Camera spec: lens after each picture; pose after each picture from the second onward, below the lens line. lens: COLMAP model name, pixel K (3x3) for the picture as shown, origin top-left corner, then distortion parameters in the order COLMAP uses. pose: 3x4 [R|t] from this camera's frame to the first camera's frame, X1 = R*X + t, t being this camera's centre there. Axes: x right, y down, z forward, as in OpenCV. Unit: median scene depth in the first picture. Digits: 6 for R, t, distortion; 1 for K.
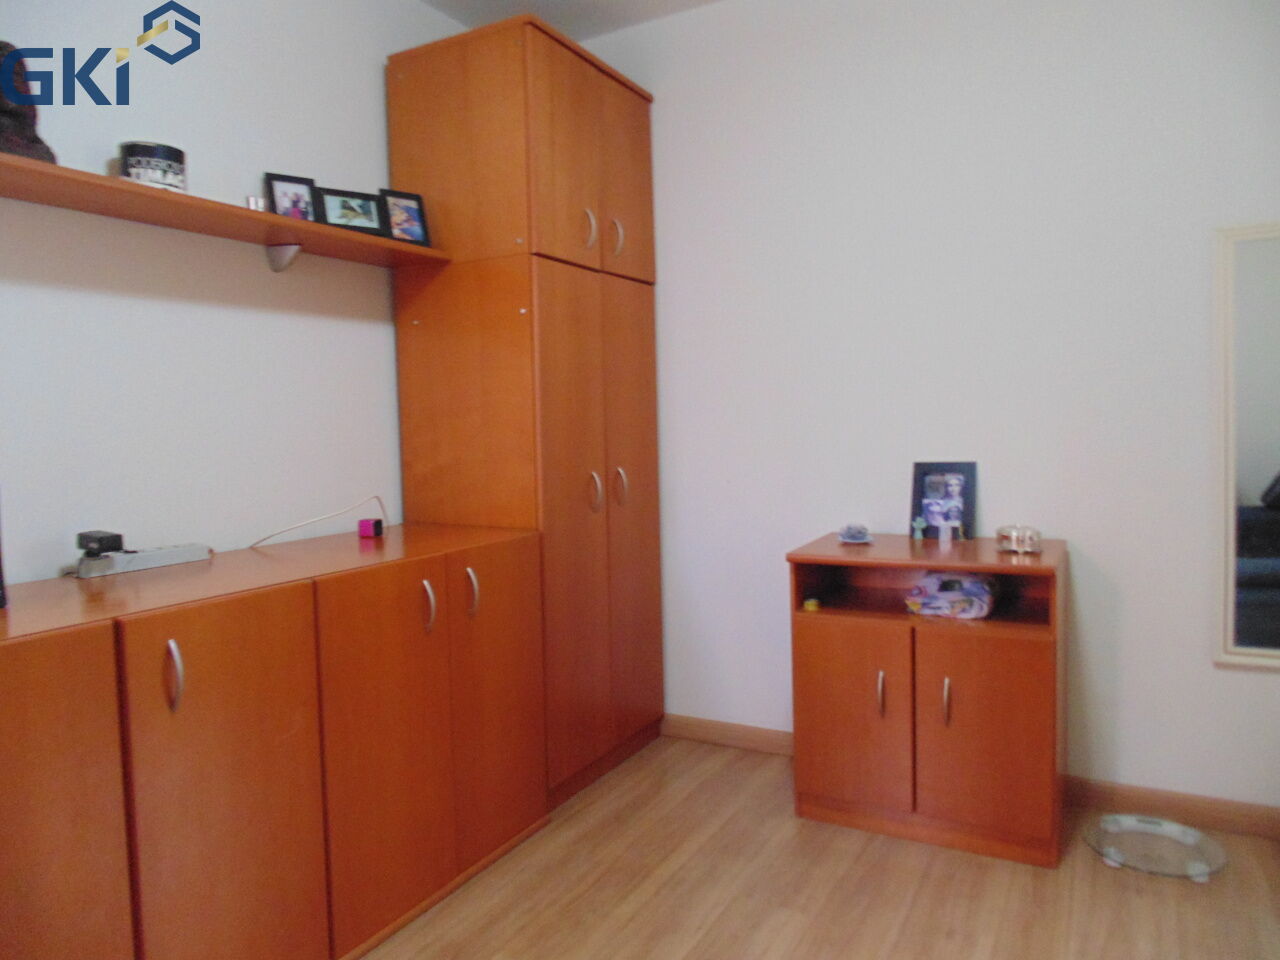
lens RADIAL K [[864.1, 0, 640.0], [0, 864.1, 480.0], [0, 0, 1]] dist [0.000044, -0.001445]
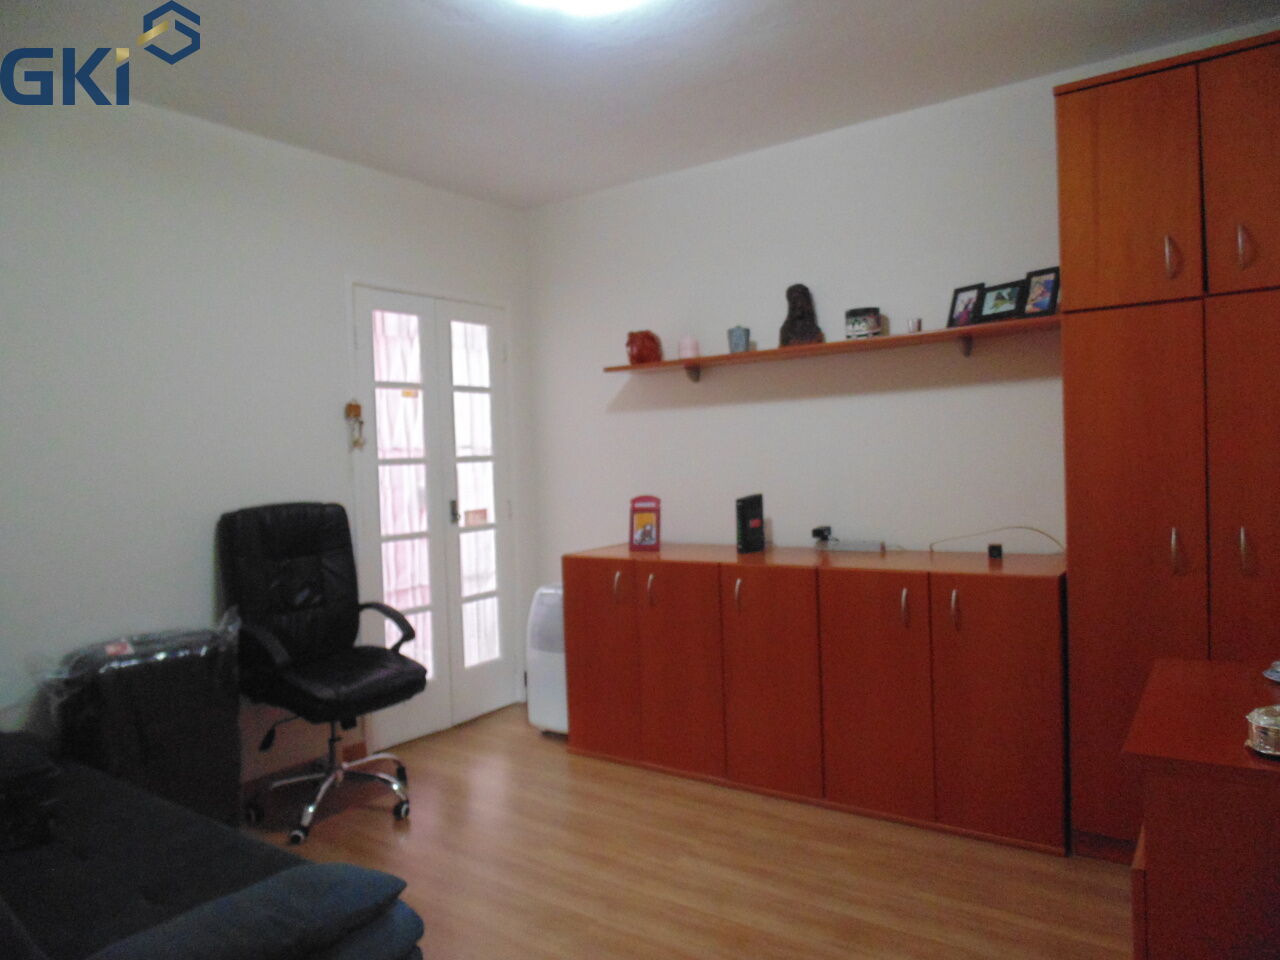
lens RADIAL K [[864.1, 0, 640.0], [0, 864.1, 480.0], [0, 0, 1]] dist [0.000044, -0.001445]
pose [[-0.094523, 0.055430, -0.993978, 0.996759], [-0.023809, 0.998037, 0.057920, -0.110128], [0.995238, 0.029140, -0.093017, 0.605031]]
